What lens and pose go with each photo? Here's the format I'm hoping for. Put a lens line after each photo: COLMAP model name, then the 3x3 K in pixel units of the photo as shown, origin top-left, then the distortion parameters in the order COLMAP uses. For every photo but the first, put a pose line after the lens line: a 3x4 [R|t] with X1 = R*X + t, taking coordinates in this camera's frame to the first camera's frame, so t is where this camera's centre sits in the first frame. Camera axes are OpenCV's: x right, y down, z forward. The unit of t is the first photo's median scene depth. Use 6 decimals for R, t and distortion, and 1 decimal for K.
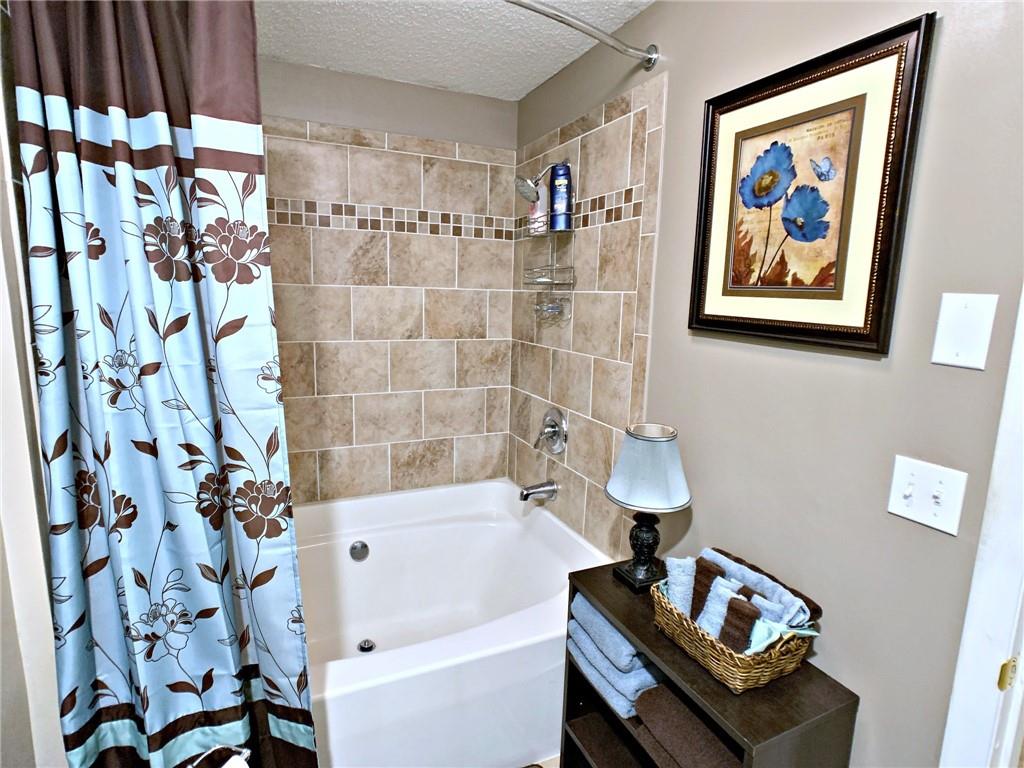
lens RADIAL K [[529.3, 0, 509.9], [0, 529.3, 380.0], [0, 0, 1]] dist [-0.053488, 0.022462]
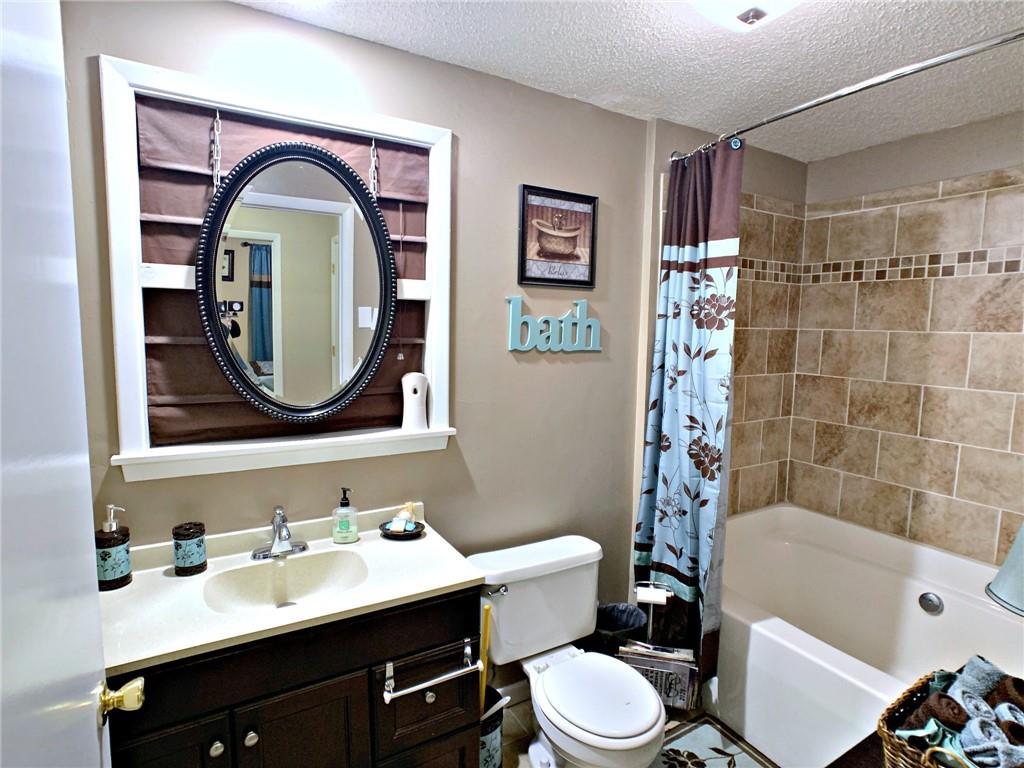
lens RADIAL K [[529.3, 0, 509.9], [0, 529.3, 380.0], [0, 0, 1]] dist [-0.053488, 0.022462]
pose [[0.083474, 0.075043, -0.993680, 0.590822], [-0.172838, 0.983138, 0.059728, -0.001612], [0.981407, 0.166760, 0.095037, 0.086002]]
